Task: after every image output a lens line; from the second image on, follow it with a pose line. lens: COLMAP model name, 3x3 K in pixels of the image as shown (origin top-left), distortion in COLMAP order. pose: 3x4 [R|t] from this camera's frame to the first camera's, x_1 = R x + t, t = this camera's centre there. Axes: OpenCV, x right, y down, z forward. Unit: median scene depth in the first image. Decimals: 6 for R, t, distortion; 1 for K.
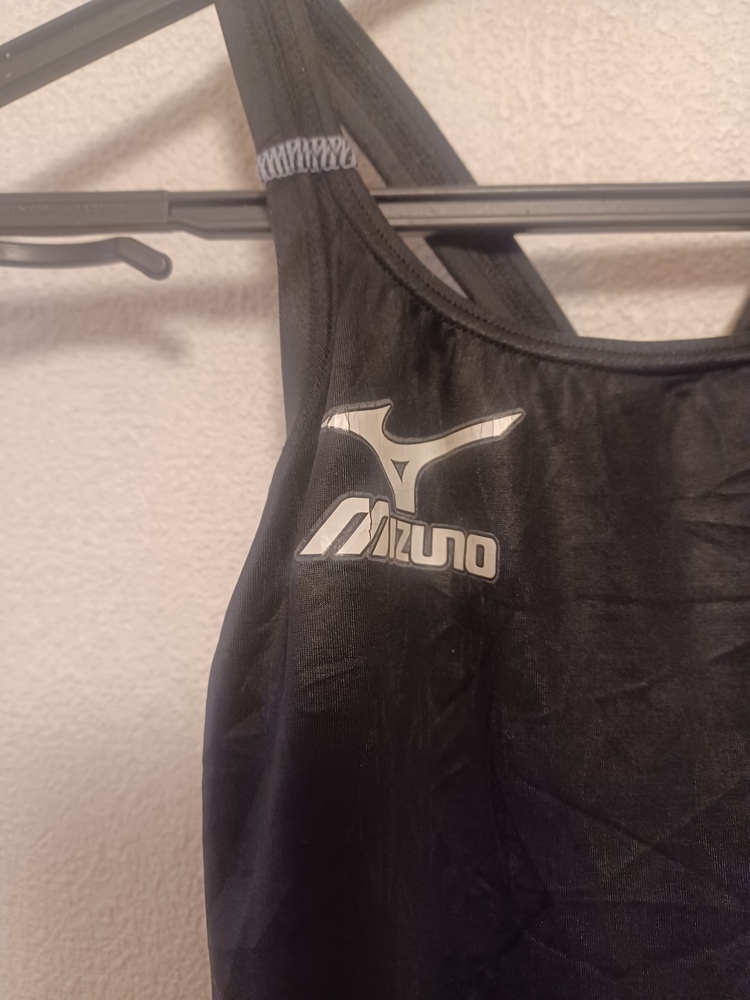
lens RADIAL K [[720.5, 0, 383.8], [0, 720.5, 496.9], [0, 0, 1]] dist [0.072488, -0.091941]
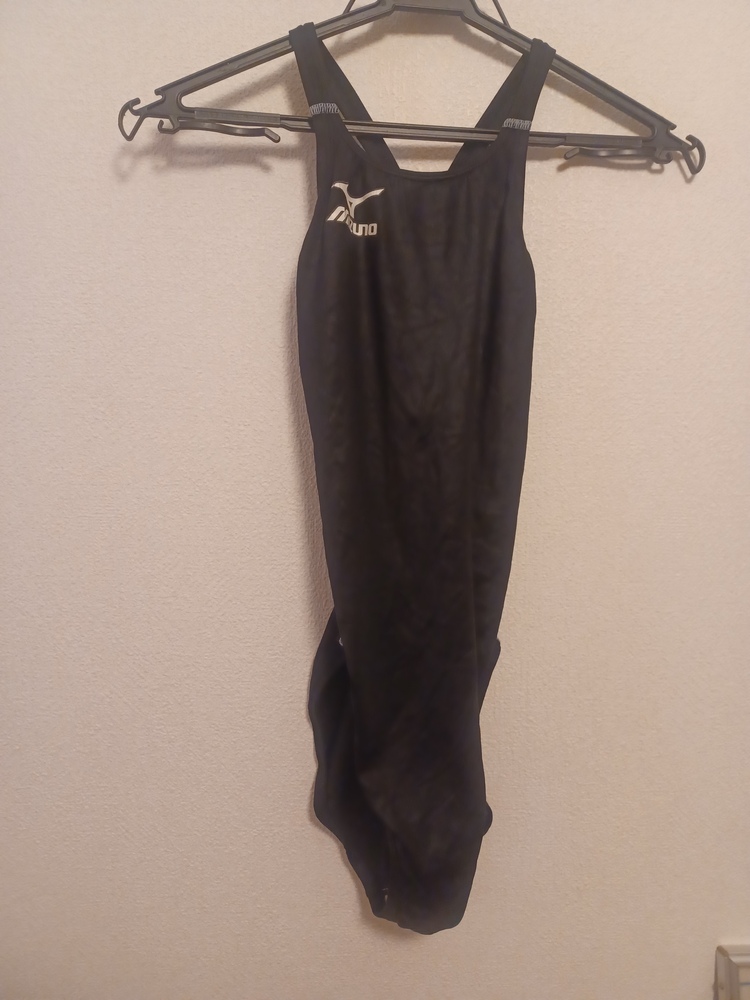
lens RADIAL K [[720.5, 0, 383.8], [0, 720.5, 496.9], [0, 0, 1]] dist [0.072488, -0.091941]
pose [[0.982874, -0.000041, 0.184277, -0.444778], [-0.022107, 0.992752, 0.118127, 0.900308], [-0.182946, -0.120178, 0.975750, -2.523948]]
